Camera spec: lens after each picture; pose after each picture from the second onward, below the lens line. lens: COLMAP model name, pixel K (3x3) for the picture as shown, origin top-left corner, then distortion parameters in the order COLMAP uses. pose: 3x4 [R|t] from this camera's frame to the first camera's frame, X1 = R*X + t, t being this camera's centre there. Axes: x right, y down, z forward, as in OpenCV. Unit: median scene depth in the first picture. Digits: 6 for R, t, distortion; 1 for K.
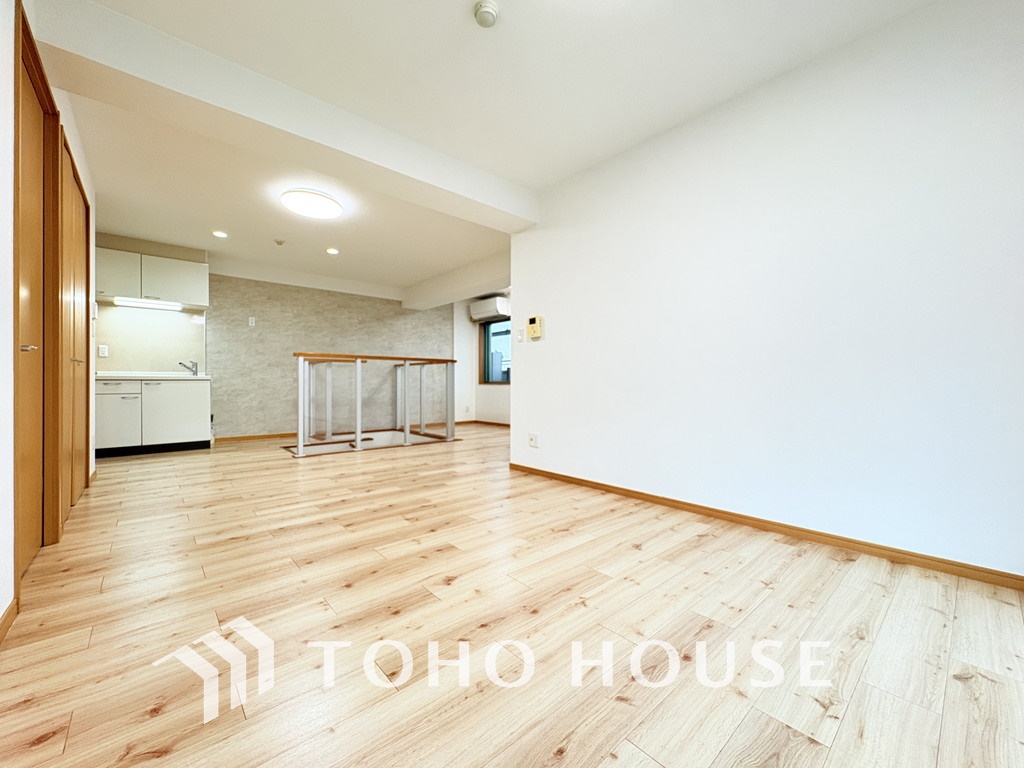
lens RADIAL K [[409.6, 0, 511.3], [0, 409.6, 385.5], [0, 0, 1]] dist [-0.000256, 0.000505]
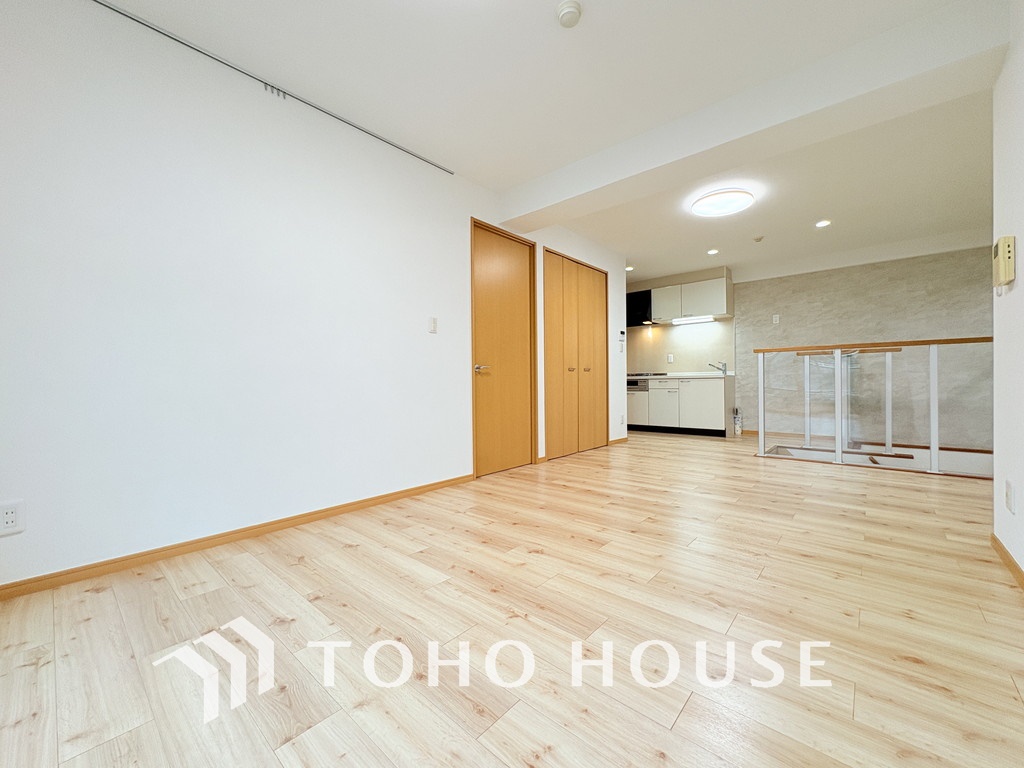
lens RADIAL K [[409.6, 0, 511.6], [0, 409.6, 383.6], [0, 0, 1]] dist [-0.000256, 0.000505]
pose [[0.129327, 0.001242, -0.991601, 0.406530], [0.003311, 0.999993, 0.001685, -0.001523], [0.991597, -0.003501, 0.129322, 0.320023]]
